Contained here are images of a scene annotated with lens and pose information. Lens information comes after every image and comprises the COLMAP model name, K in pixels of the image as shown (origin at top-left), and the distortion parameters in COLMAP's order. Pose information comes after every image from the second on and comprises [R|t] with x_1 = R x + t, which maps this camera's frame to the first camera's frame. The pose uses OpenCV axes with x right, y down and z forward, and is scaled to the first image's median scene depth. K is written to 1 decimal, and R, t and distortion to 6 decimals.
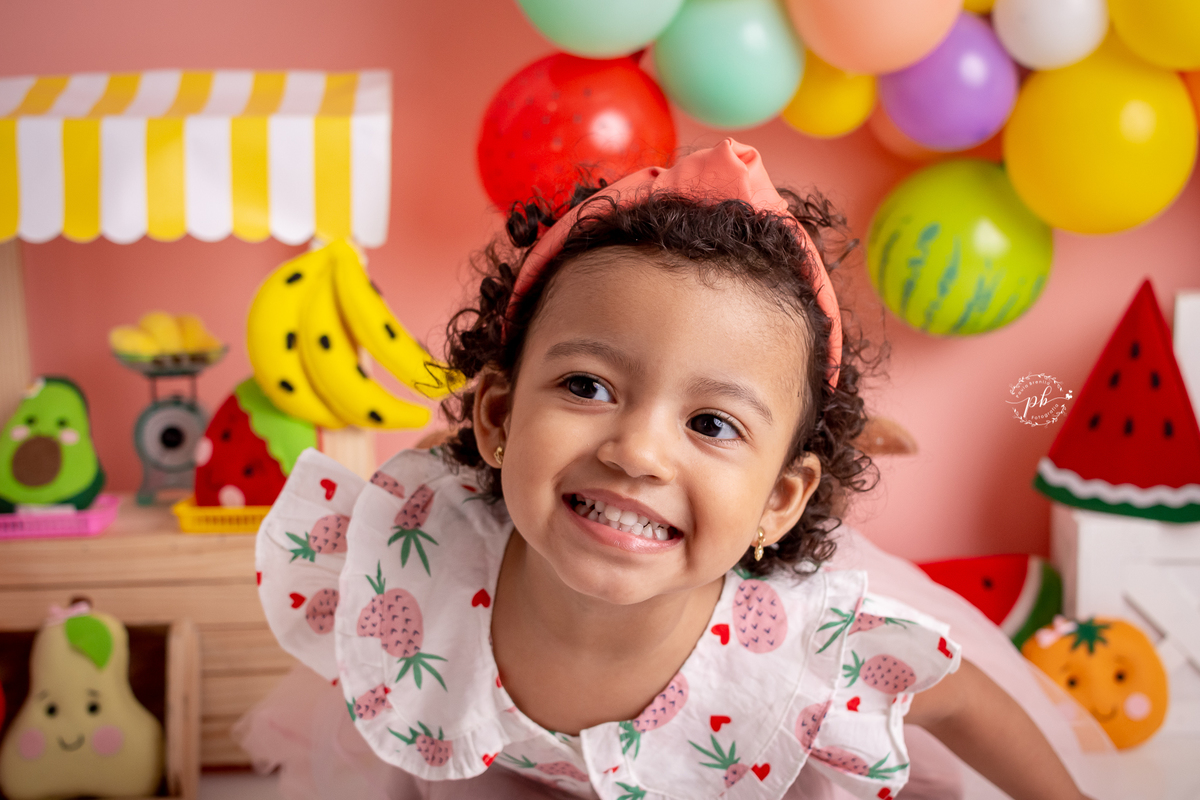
lens RADIAL K [[1477.8, 0, 623.9], [0, 1477.8, 429.2], [0, 0, 1]] dist [-0.086533, 0.000000]
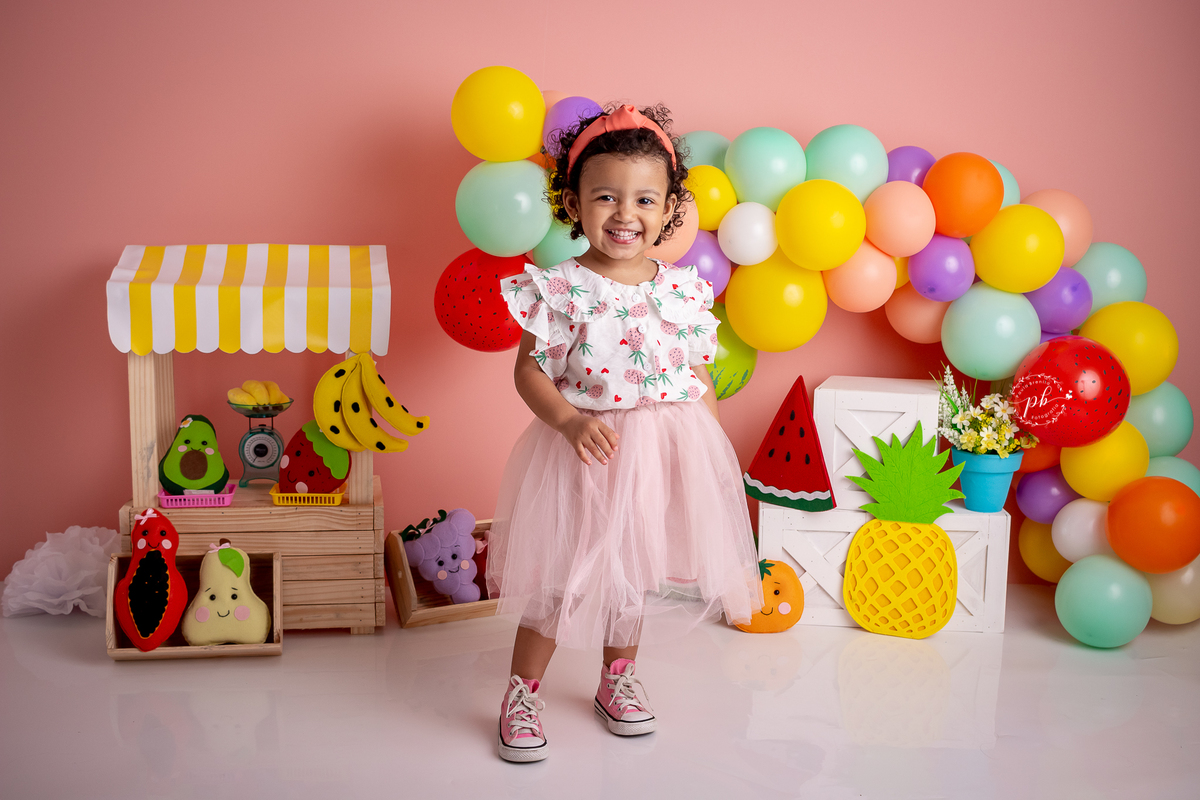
lens RADIAL K [[1409.3, 0, 606.9], [0, 1409.3, 409.7], [0, 0, 1]] dist [-0.080223, 0.000000]
pose [[0.998092, 0.023798, 0.056972, 0.016635], [-0.024930, 0.999504, 0.019256, -0.092269], [-0.056485, -0.020639, 0.998190, -0.774066]]
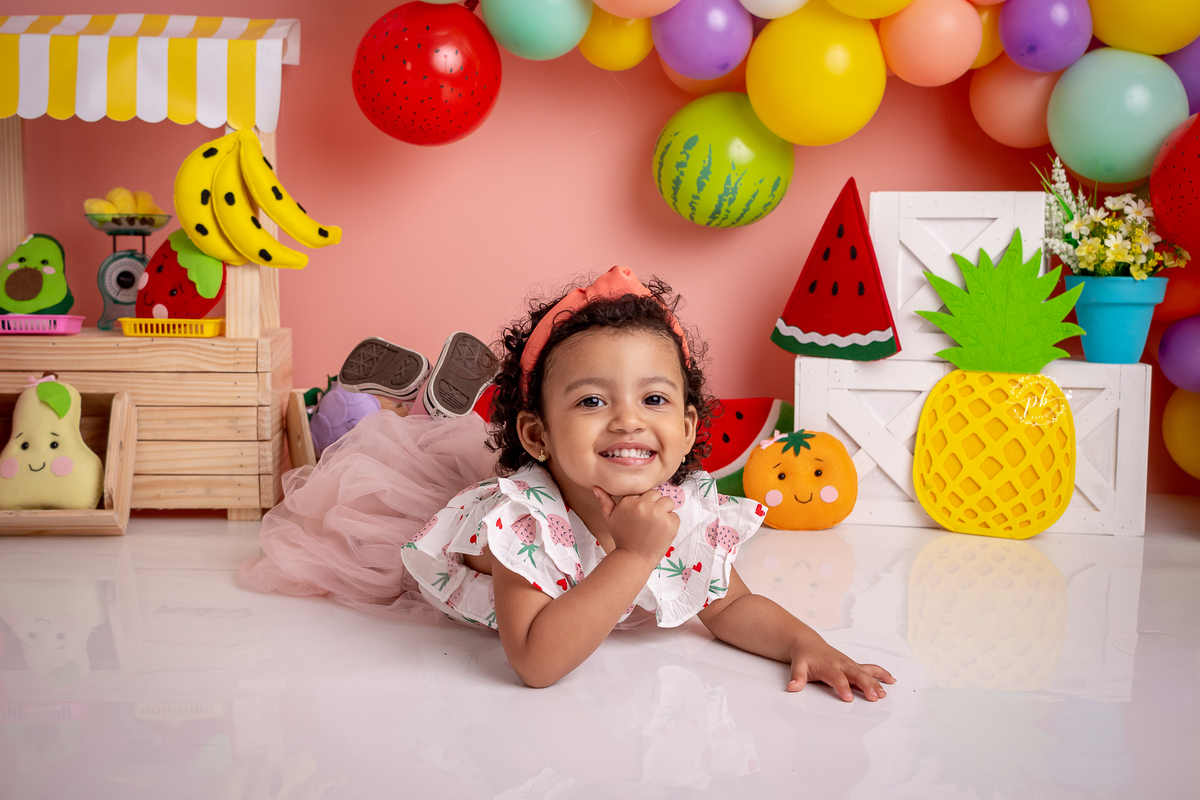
lens RADIAL K [[1477.8, 0, 598.5], [0, 1477.8, 401.0], [0, 0, 1]] dist [-0.086533, 0.000000]
pose [[0.999000, 0.030235, -0.032946, 0.184323], [-0.031598, 0.998633, -0.041639, 0.167361], [0.031642, 0.042638, 0.998589, -0.345972]]
